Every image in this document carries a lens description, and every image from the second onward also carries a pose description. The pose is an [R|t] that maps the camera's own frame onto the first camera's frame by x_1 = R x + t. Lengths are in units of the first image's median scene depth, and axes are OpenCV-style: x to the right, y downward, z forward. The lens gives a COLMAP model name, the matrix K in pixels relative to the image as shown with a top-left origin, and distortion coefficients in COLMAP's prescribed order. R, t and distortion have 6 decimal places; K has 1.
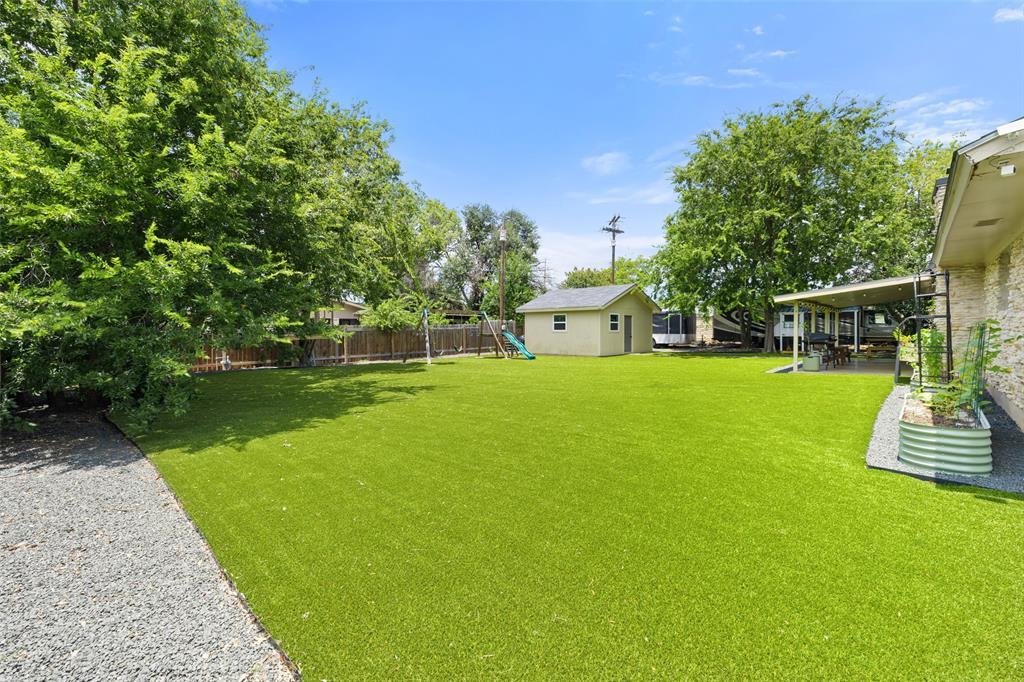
lens RADIAL K [[433.4, 0, 515.3], [0, 433.4, 324.8], [0, 0, 1]] dist [0.000765, -0.000088]
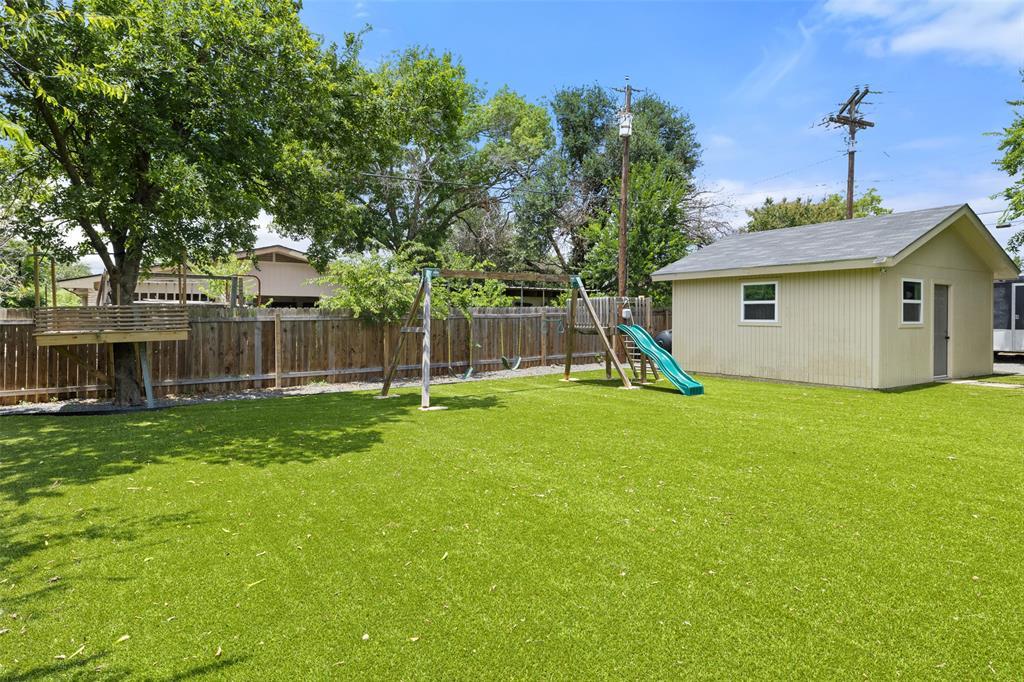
lens RADIAL K [[565.4, 0, 510.6], [0, 565.4, 325.4], [0, 0, 1]] dist [0.000519, -0.000003]
pose [[0.971353, 0.008152, -0.237502, -0.001310], [-0.001322, 0.999581, 0.028903, 0.001431], [0.237638, -0.027761, 0.970957, 0.370396]]
